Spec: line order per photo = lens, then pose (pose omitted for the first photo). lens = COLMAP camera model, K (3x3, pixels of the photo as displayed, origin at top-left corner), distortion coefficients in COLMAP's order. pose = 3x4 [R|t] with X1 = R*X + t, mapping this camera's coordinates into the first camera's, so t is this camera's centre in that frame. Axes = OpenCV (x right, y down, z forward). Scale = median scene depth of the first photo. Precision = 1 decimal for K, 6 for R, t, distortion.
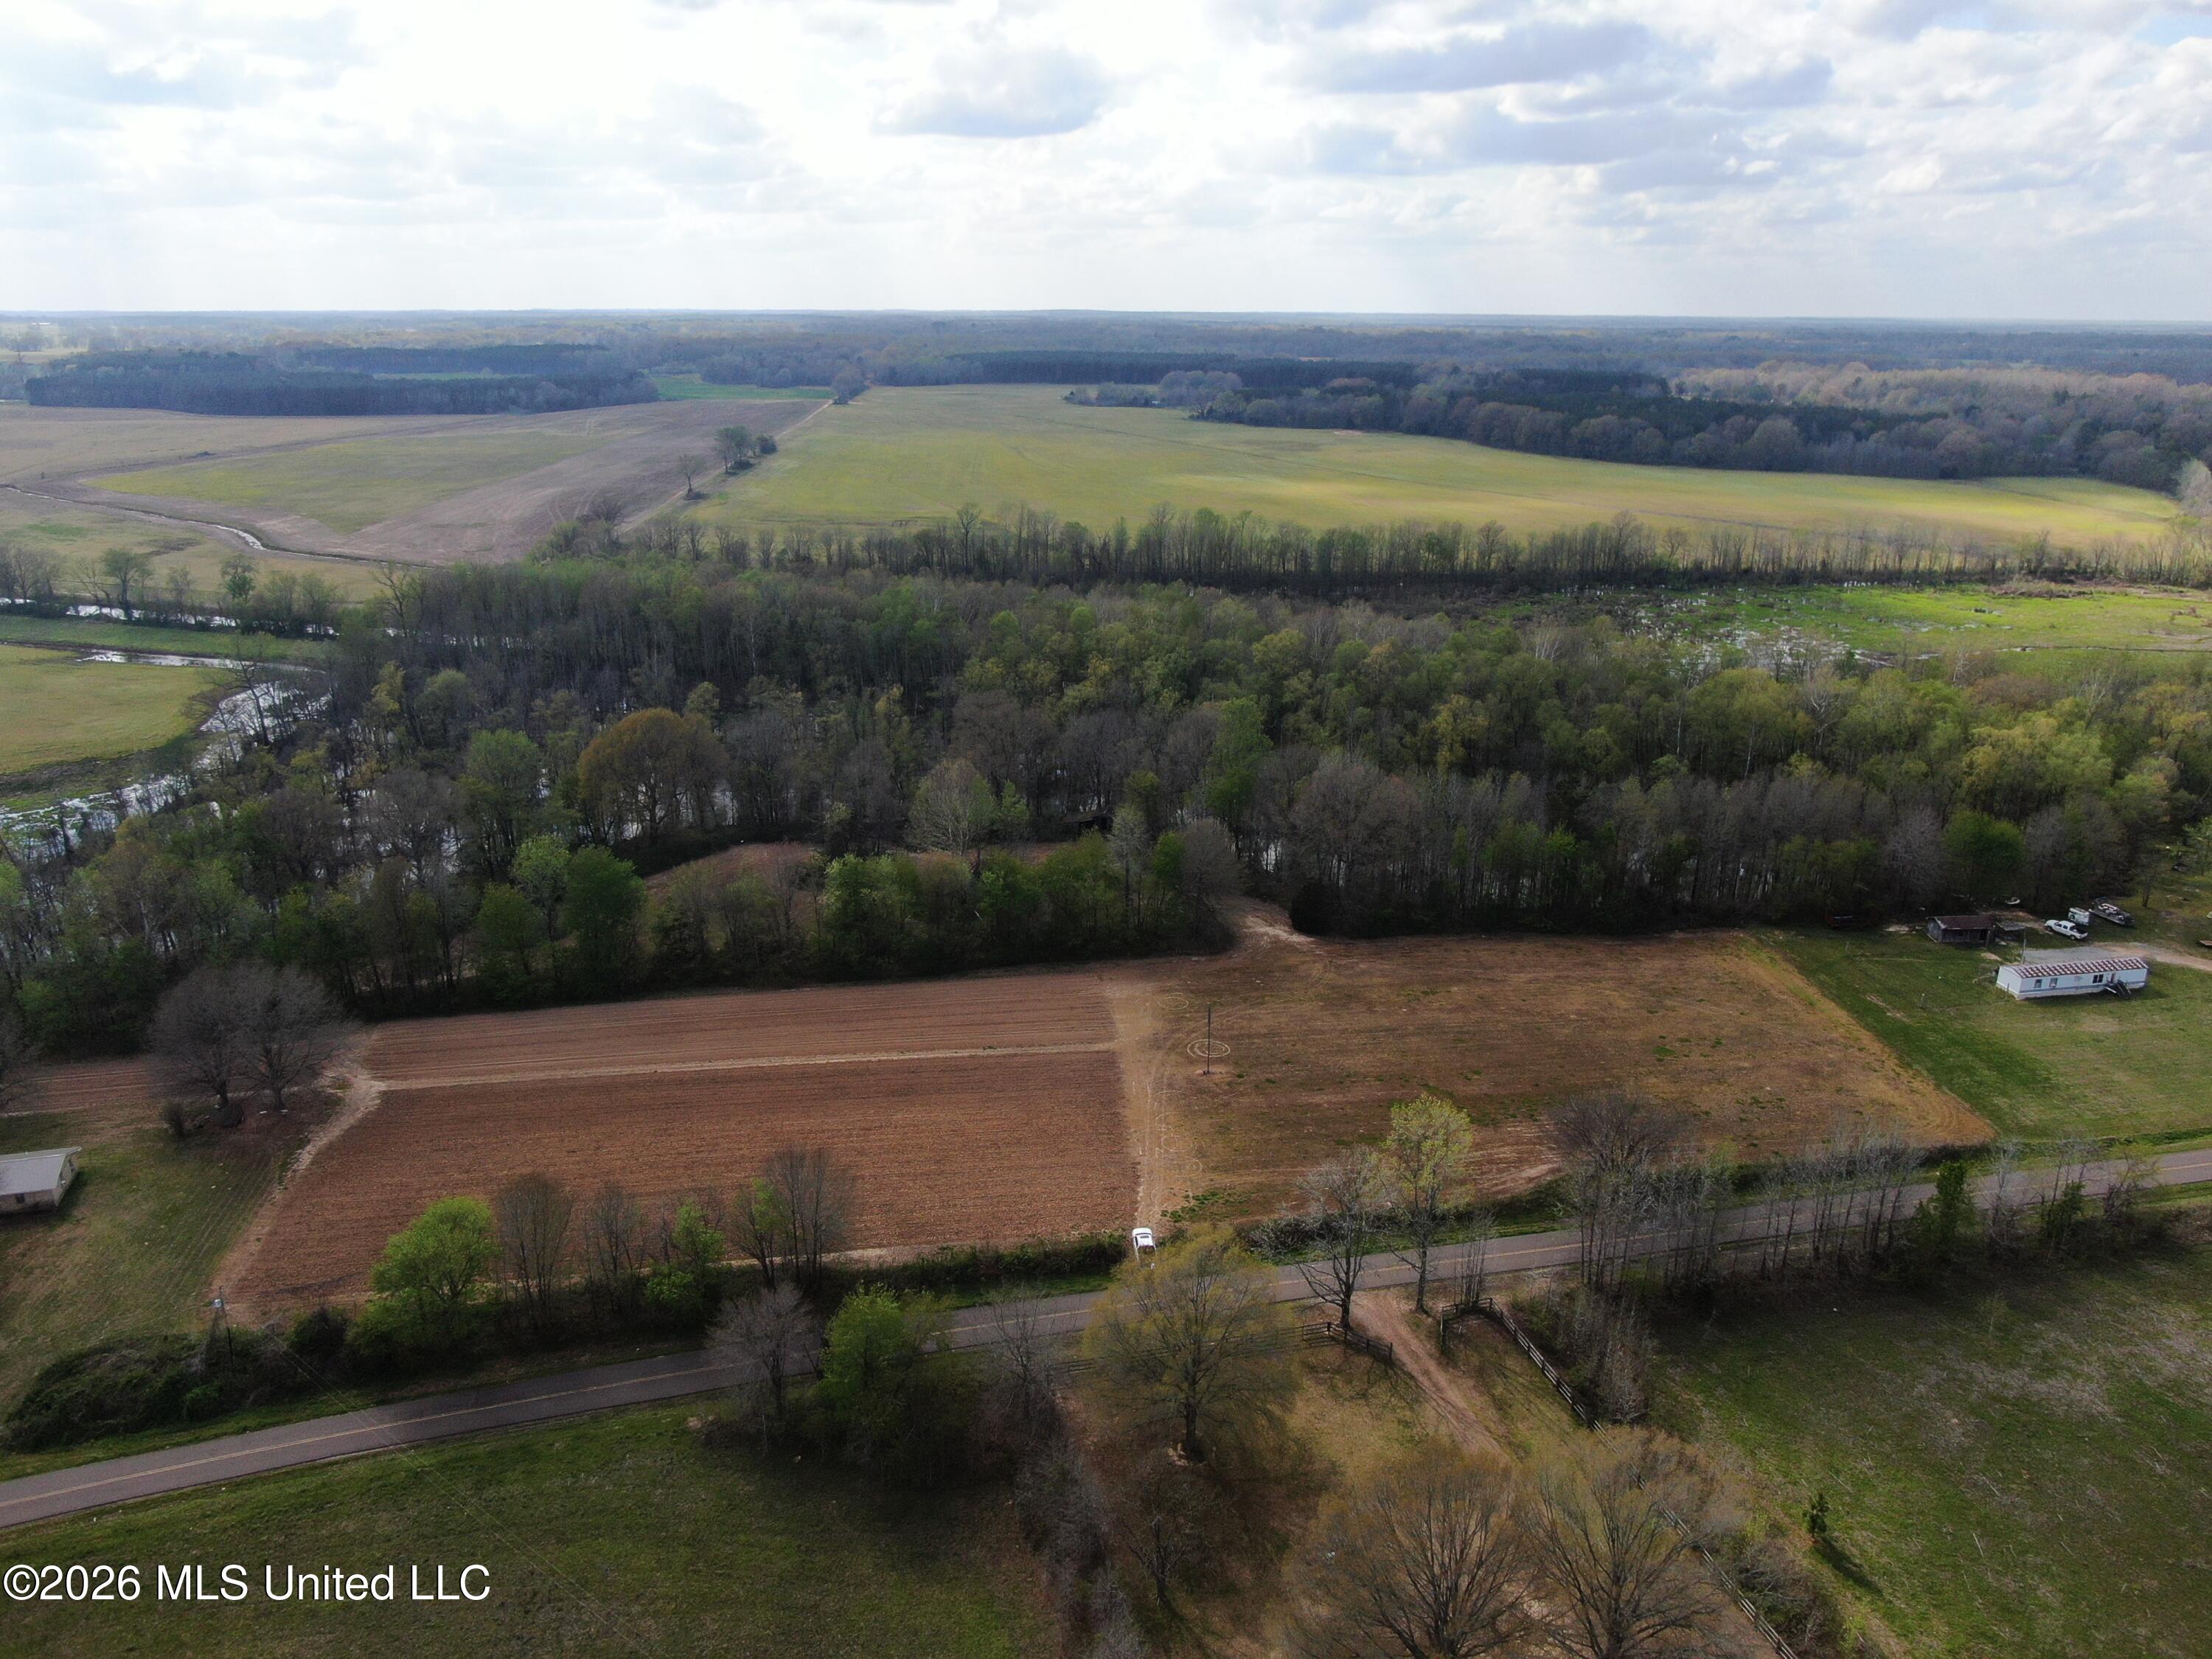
lens RADIAL K [[1588.9, 0, 1106.0], [0, 1588.9, 829.5], [0, 0, 1]] dist [-0.017587, 0.005436]
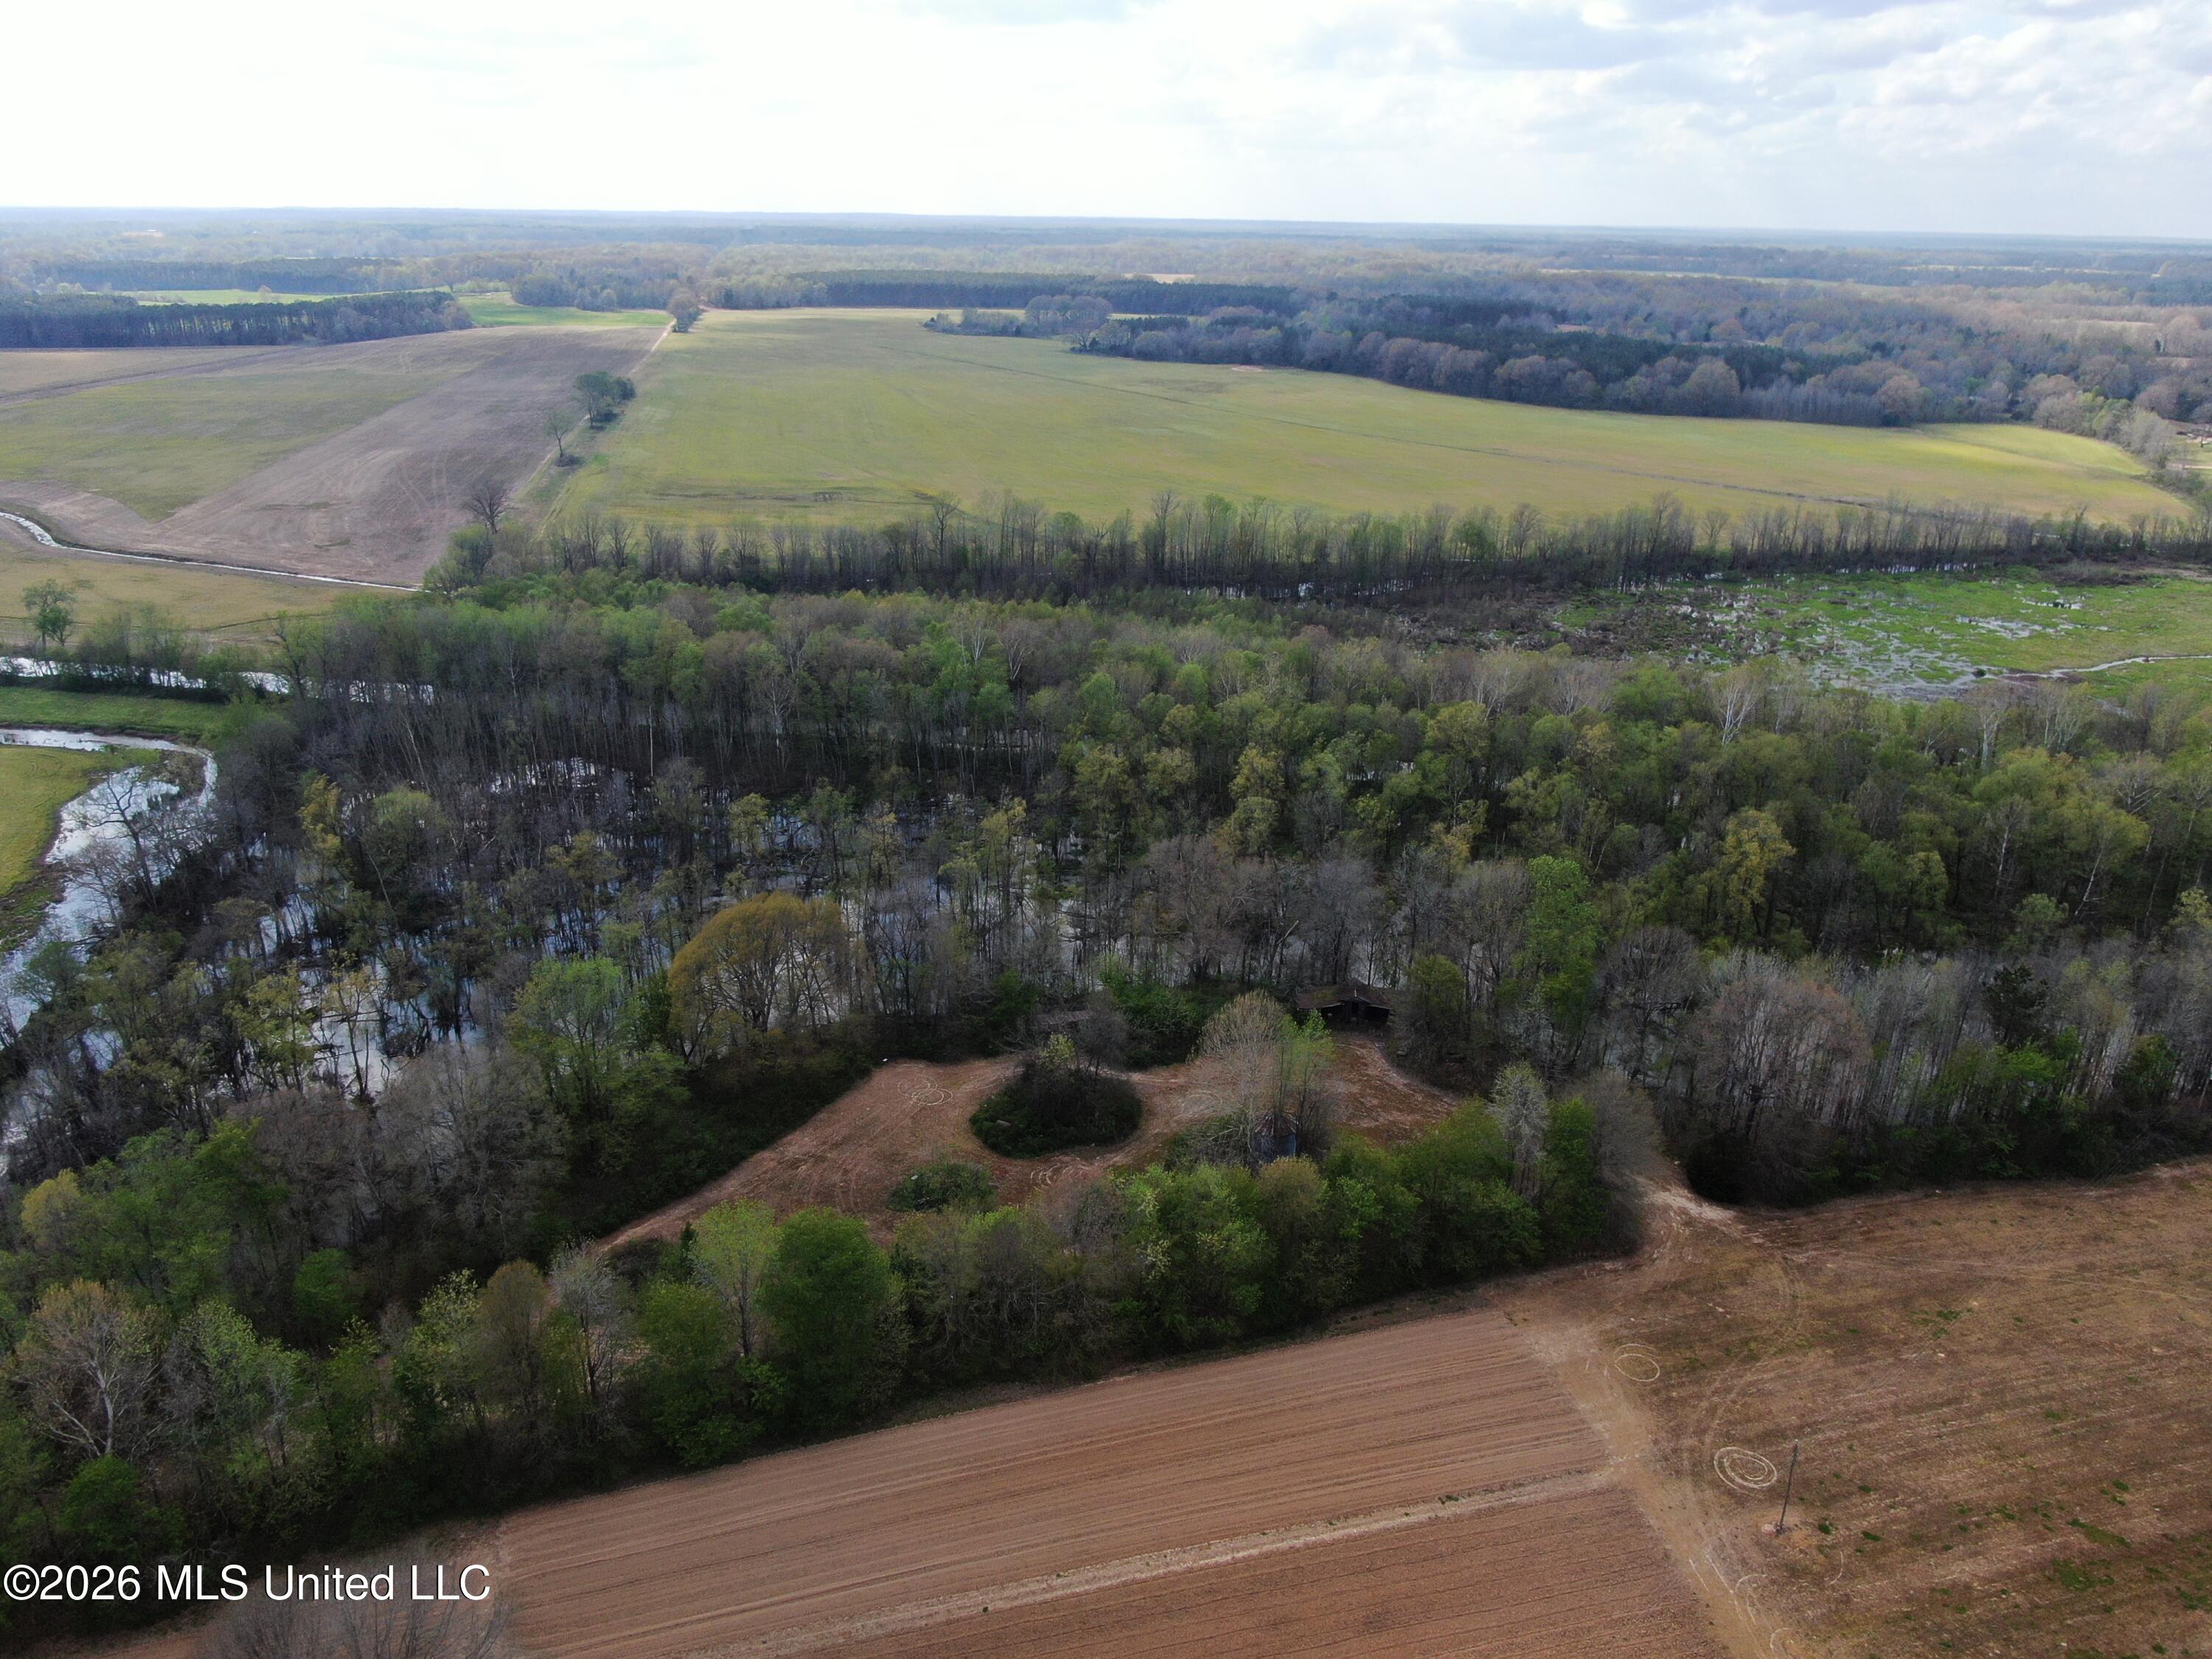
lens RADIAL K [[1588.9, 0, 1106.0], [0, 1588.9, 829.5], [0, 0, 1]] dist [-0.017587, 0.005436]
pose [[0.992656, -0.034767, 0.115865, -0.204470], [0.028362, 0.998001, 0.056470, -0.136007], [-0.117597, -0.052769, 0.991658, 0.255500]]
